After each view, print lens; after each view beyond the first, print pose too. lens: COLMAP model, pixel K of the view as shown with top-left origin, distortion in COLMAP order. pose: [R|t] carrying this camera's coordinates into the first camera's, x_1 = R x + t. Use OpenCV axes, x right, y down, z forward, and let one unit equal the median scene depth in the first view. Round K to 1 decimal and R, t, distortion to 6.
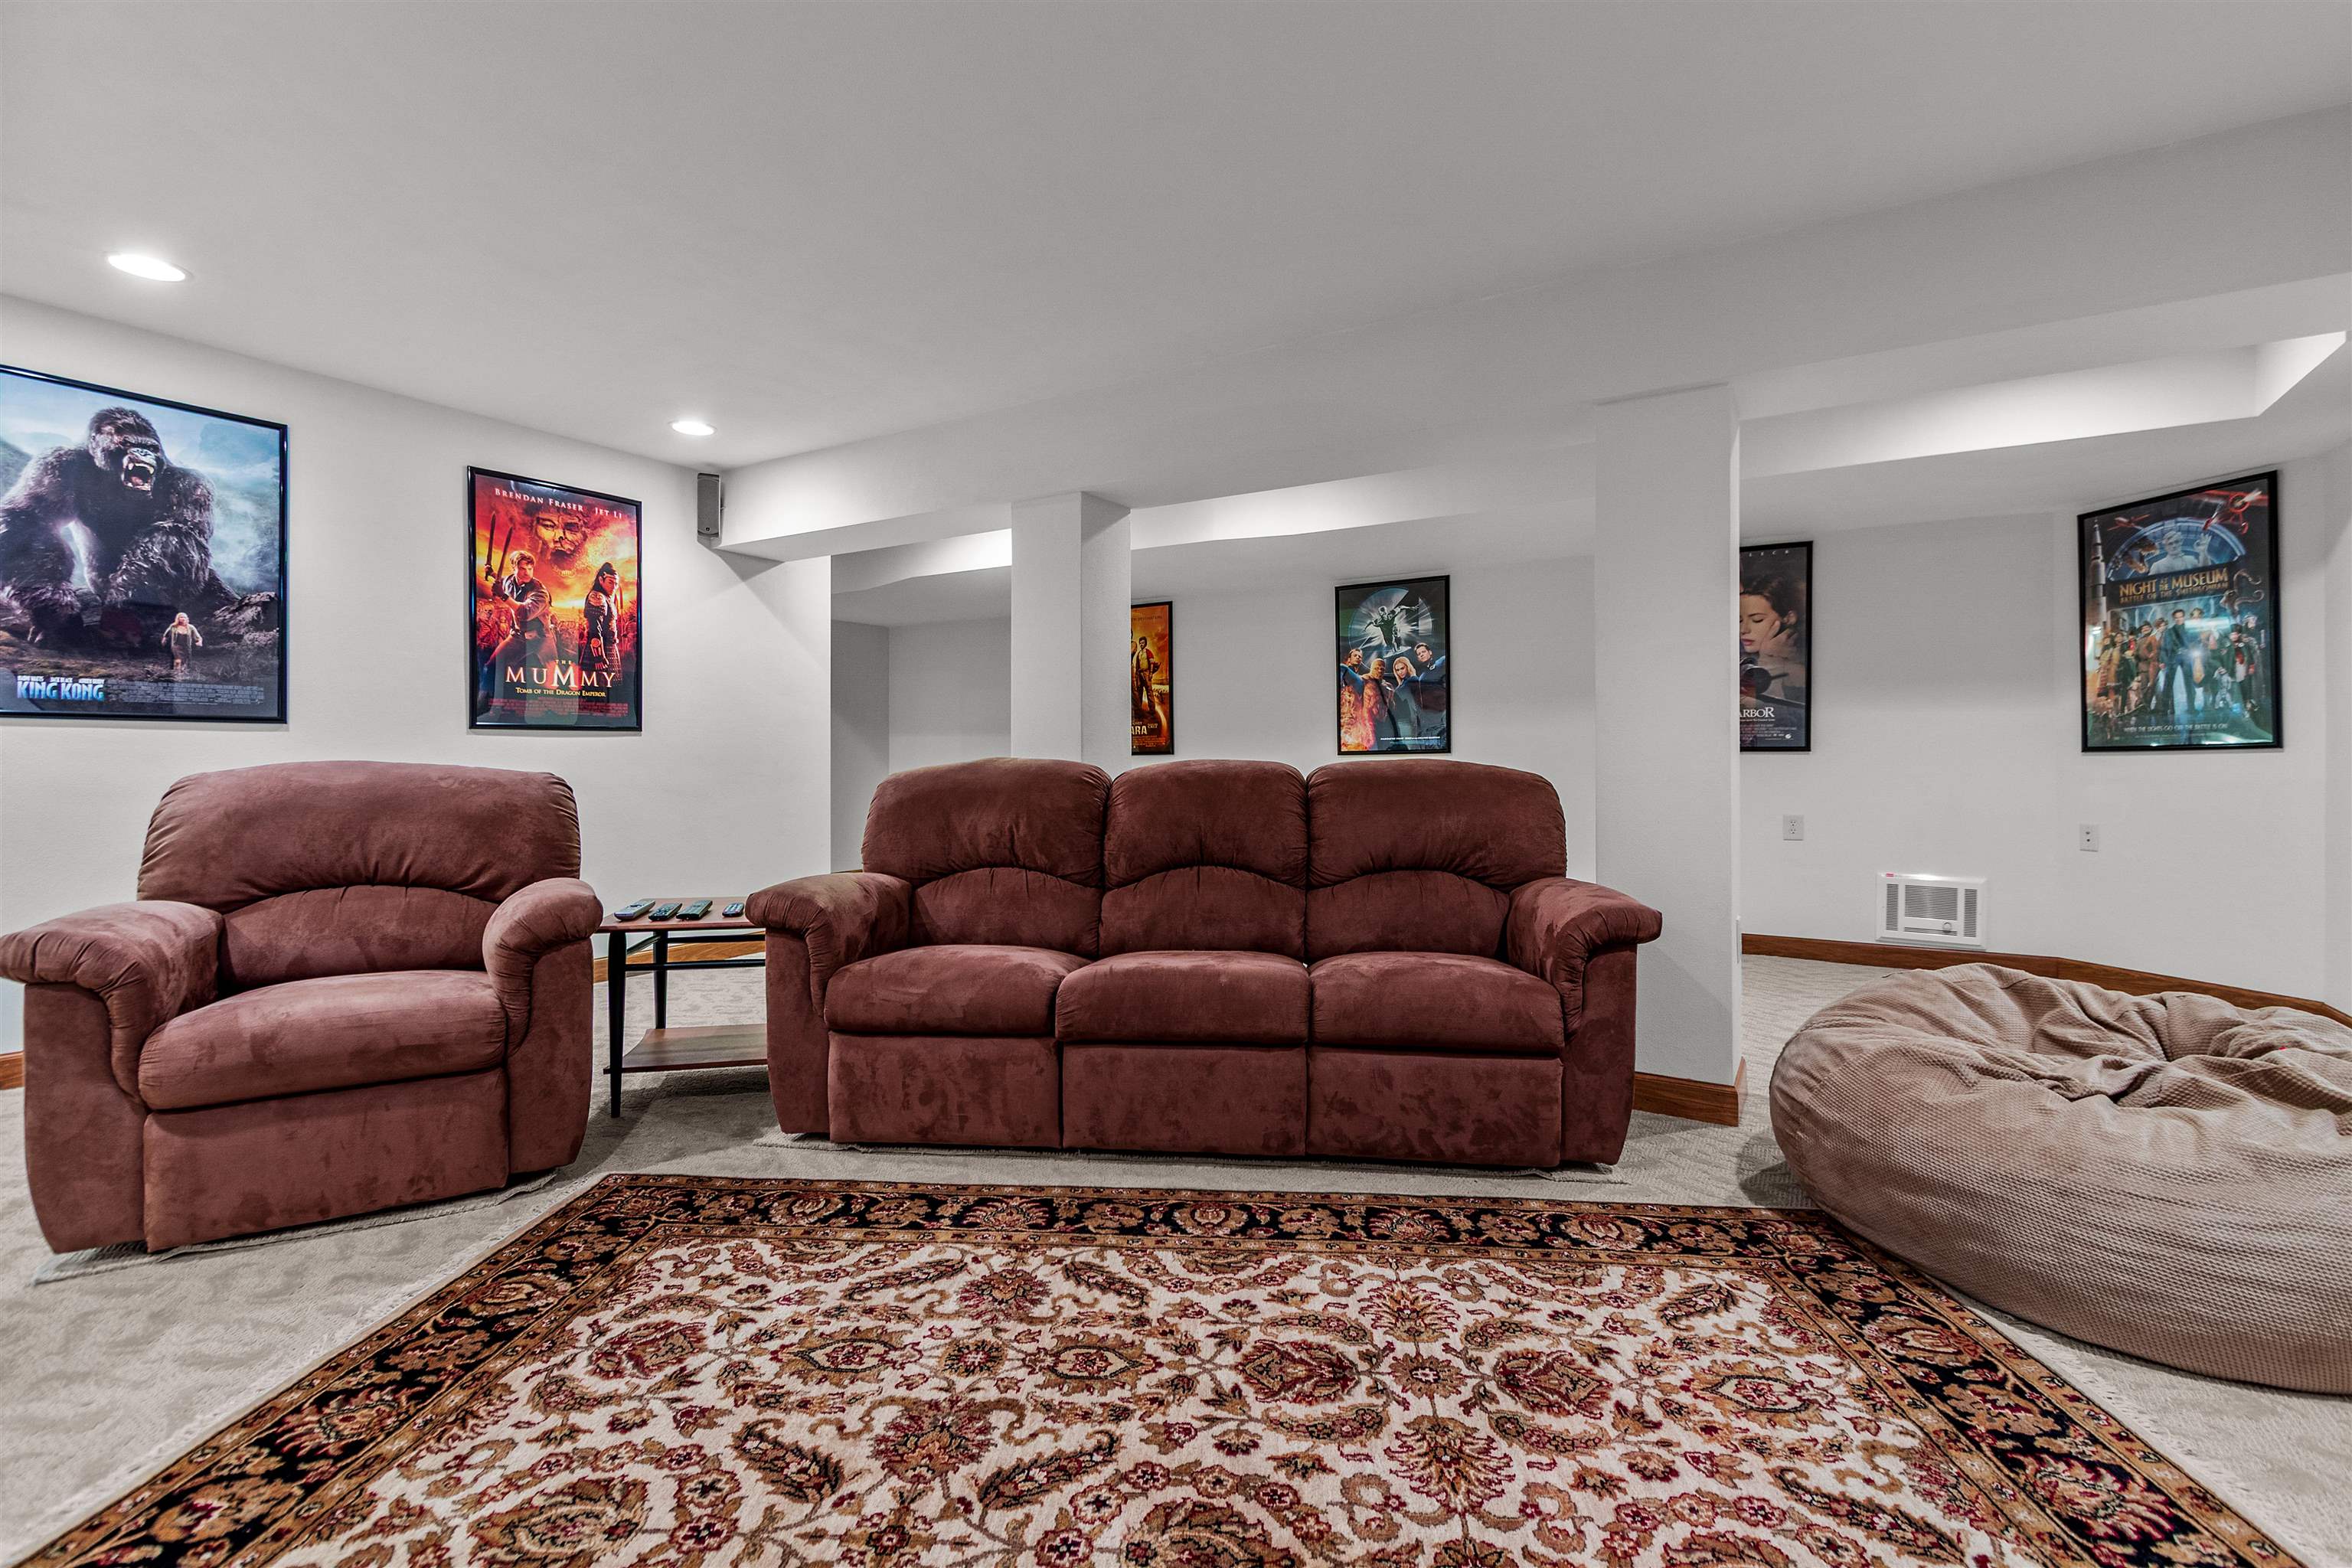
lens RADIAL K [[1070.2, 0, 1187.7], [0, 1070.2, 769.6], [0, 0, 1]] dist [0.005665, -0.002670]
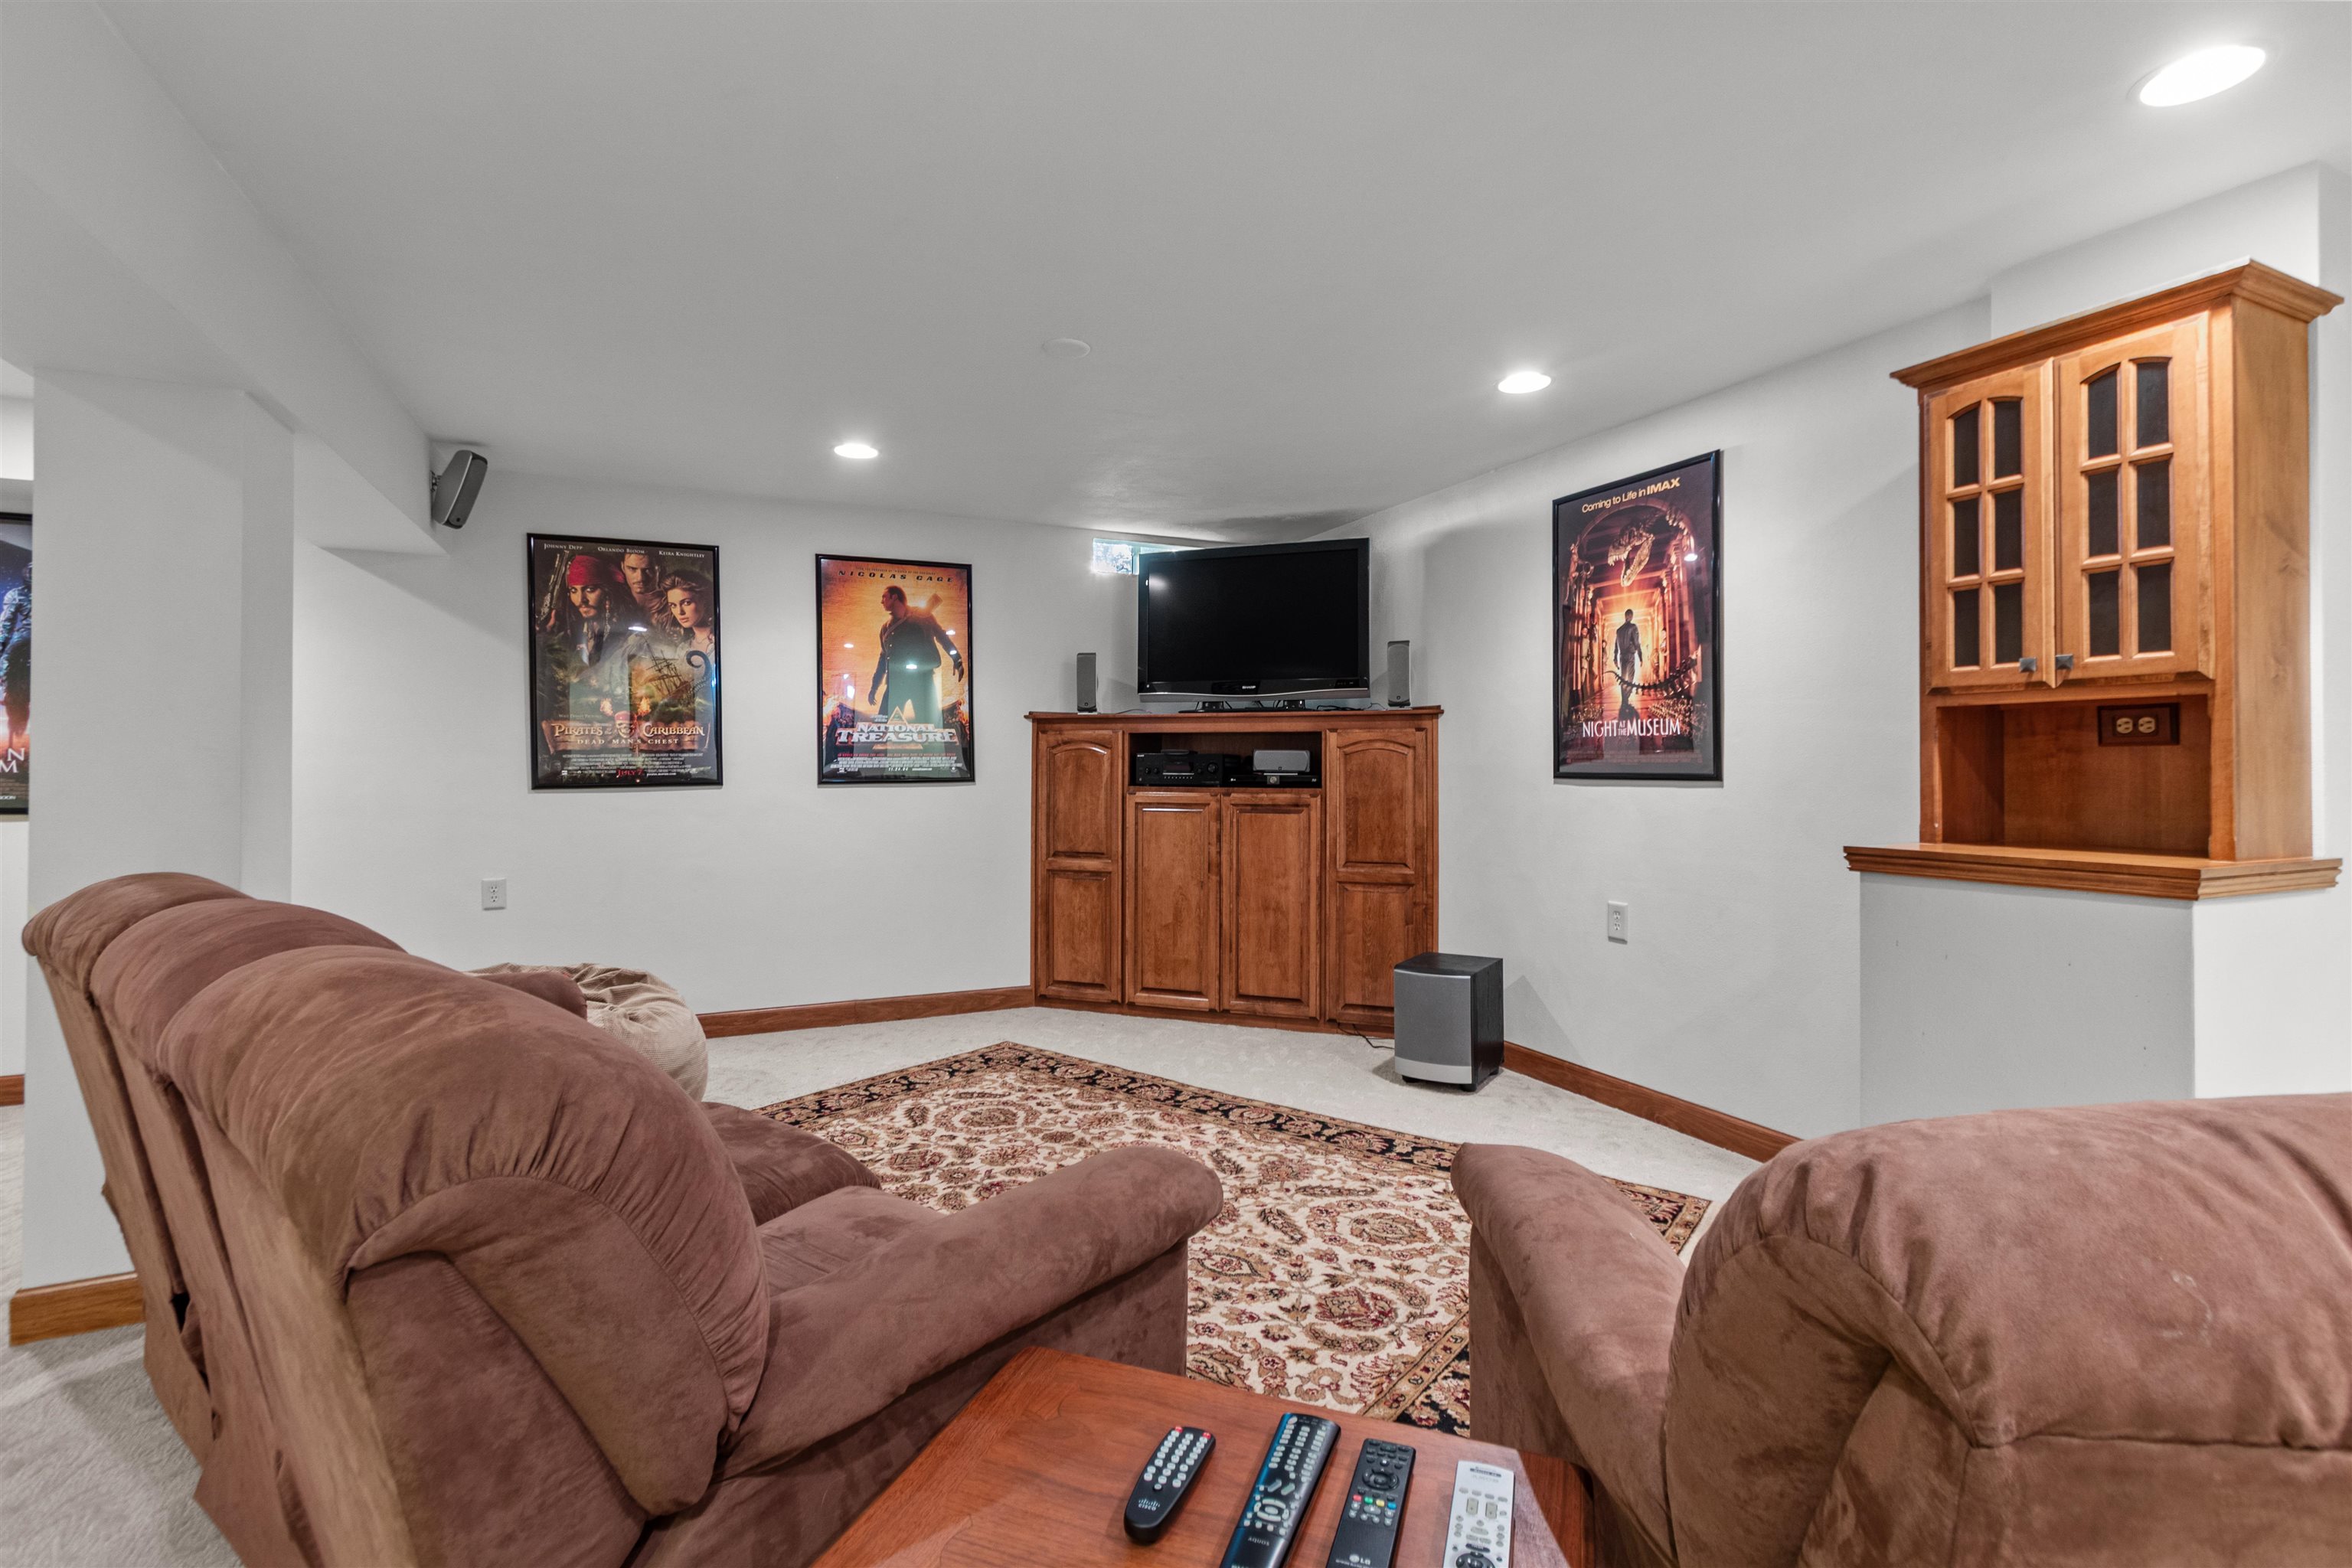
lens RADIAL K [[1070.2, 0, 1183.7], [0, 1070.2, 766.4], [0, 0, 1]] dist [0.005665, -0.002670]
pose [[-0.833324, -0.005151, 0.552760, -1.132776], [-0.000272, 0.999960, 0.008907, -0.145856], [-0.552784, 0.007272, -0.833293, 2.382063]]
